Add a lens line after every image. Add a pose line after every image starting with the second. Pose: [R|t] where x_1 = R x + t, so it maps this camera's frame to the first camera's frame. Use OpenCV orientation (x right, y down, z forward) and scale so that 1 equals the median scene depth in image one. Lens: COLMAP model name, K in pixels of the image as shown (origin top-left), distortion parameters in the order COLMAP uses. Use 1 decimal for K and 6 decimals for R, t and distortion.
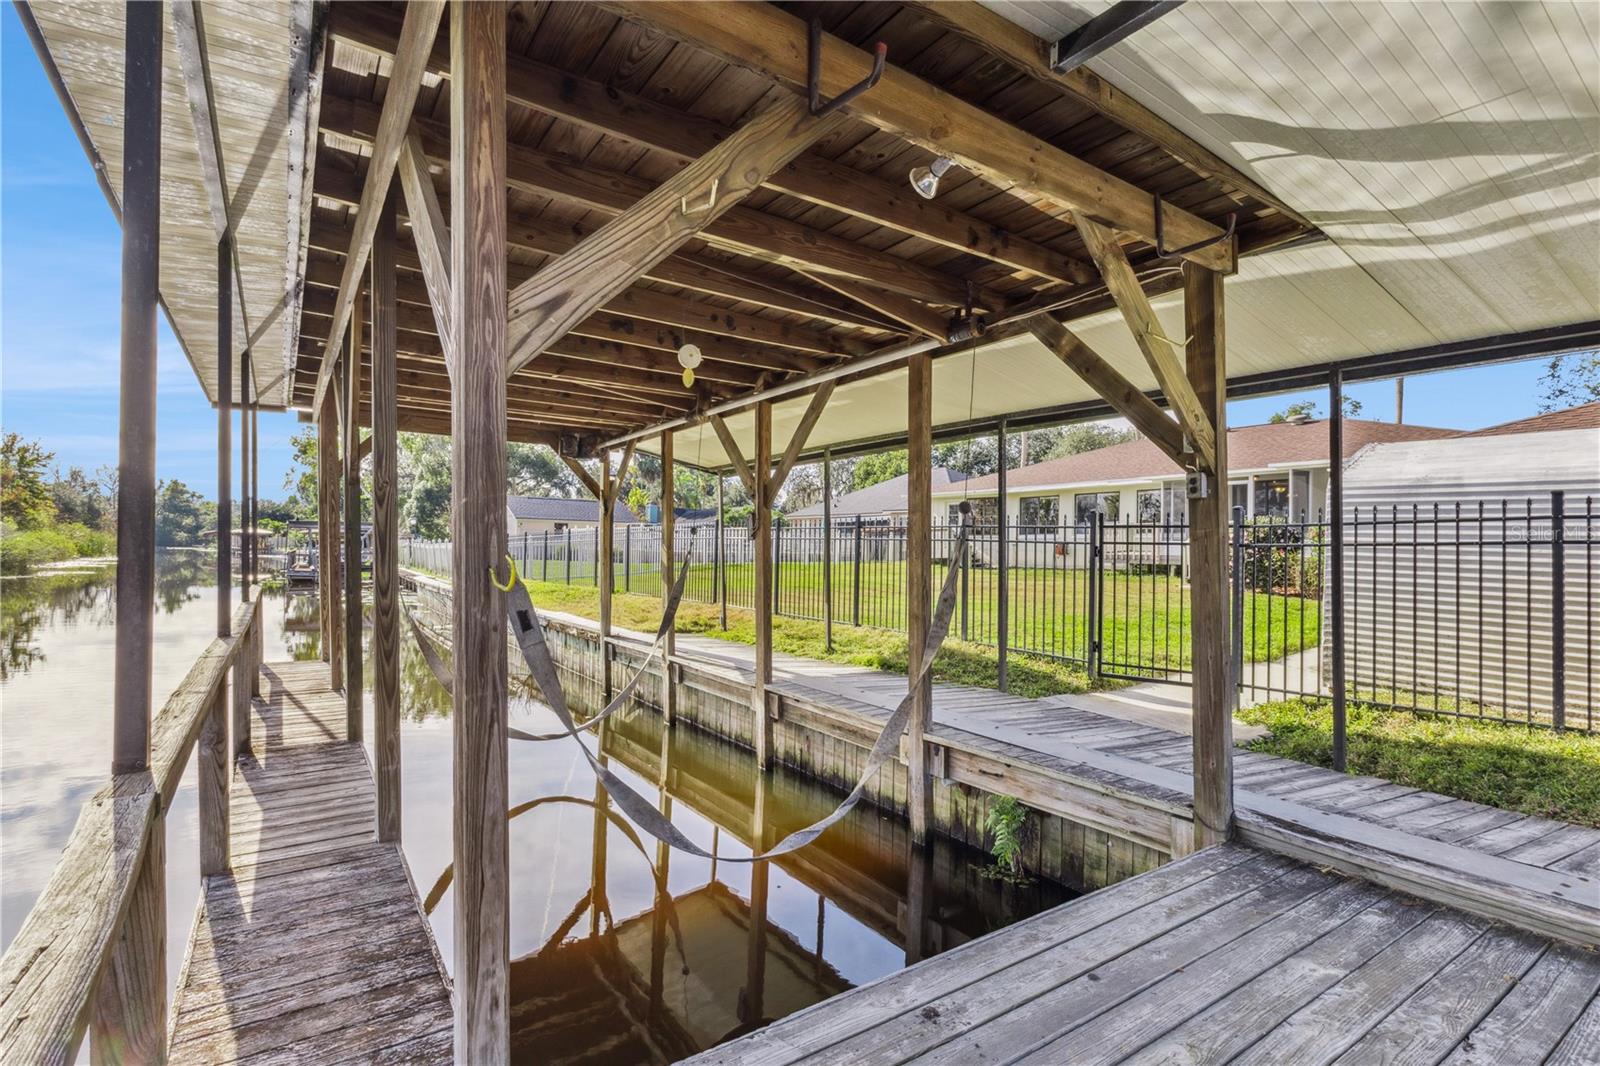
lens RADIAL K [[744.5, 0, 800.0], [0, 744.5, 533.0], [0, 0, 1]] dist [0.002371, 0.000128]
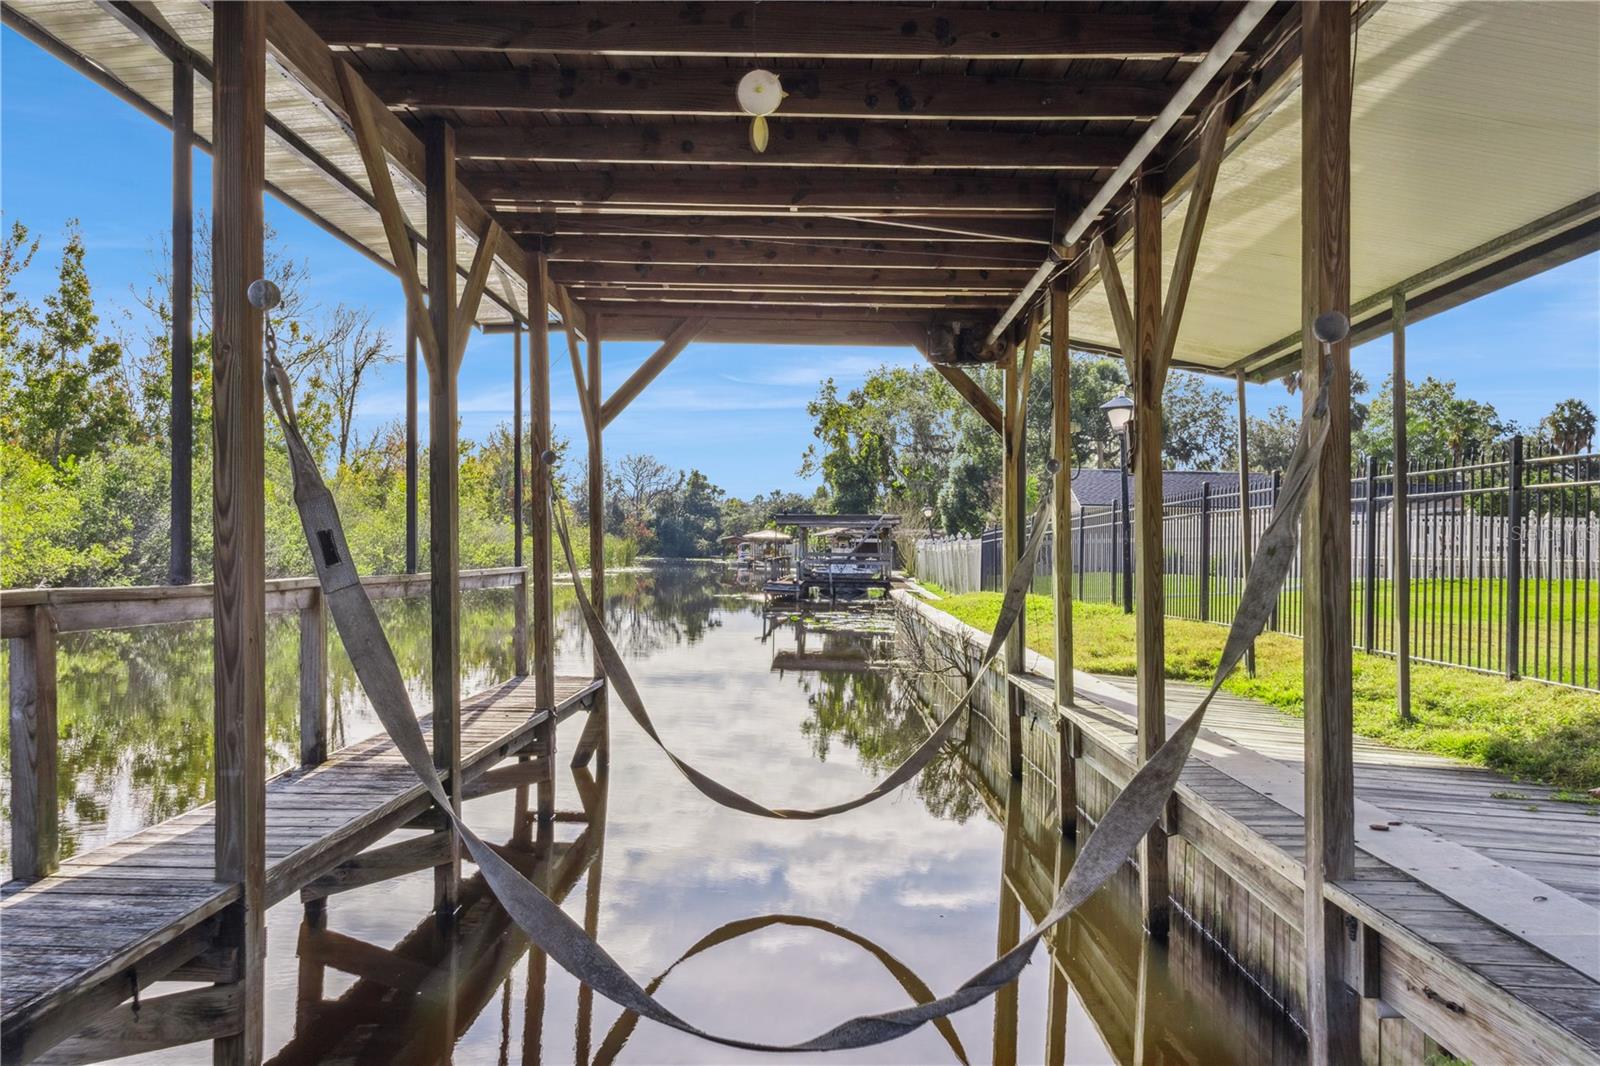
lens RADIAL K [[1264.1, 0, 800.0], [0, 1264.1, 533.0], [0, 0, 1]] dist [-0.031549, 0.108218]
pose [[0.815842, -0.009925, -0.578190, 0.365096], [0.008554, 0.999950, -0.005096, 0.076520], [0.578212, -0.000788, 0.815886, 0.256214]]
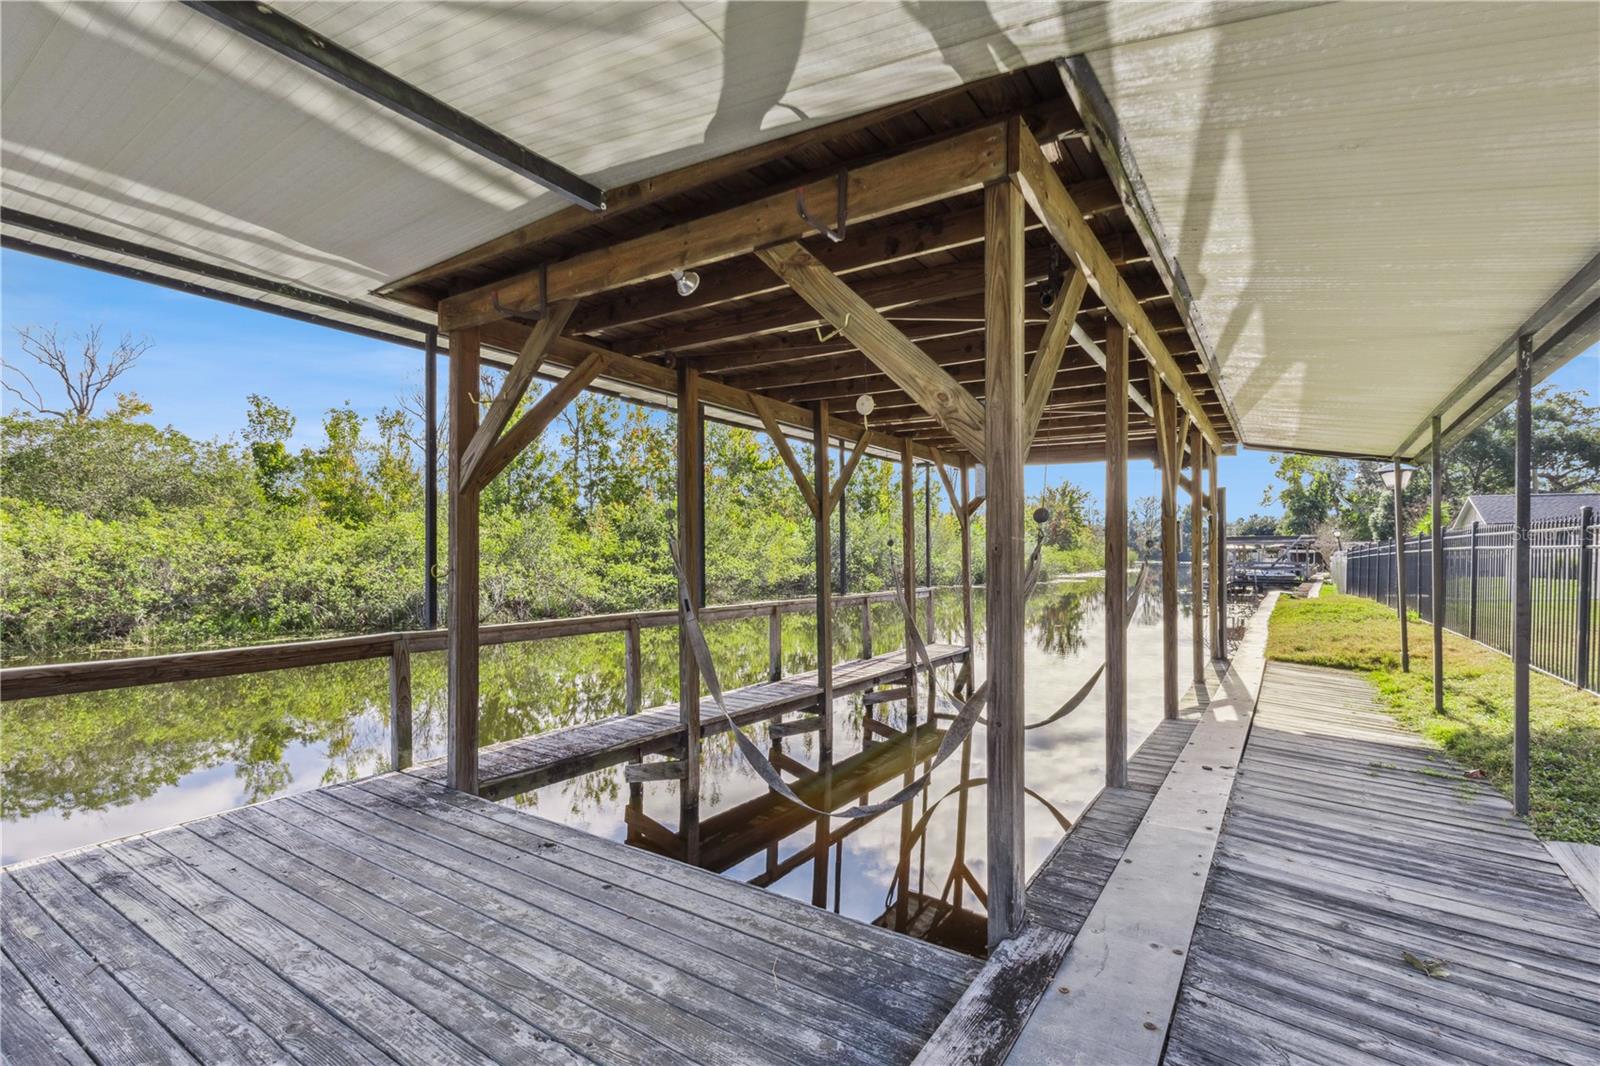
lens RADIAL K [[737.6, 0, 798.4], [0, 737.6, 549.8], [0, 0, 1]] dist [0.002822, 0.000298]
pose [[0.373341, -0.017072, -0.927537, 0.859737], [0.020109, 0.999745, -0.010307, 0.008840], [0.927476, -0.014804, 0.373589, 0.410415]]
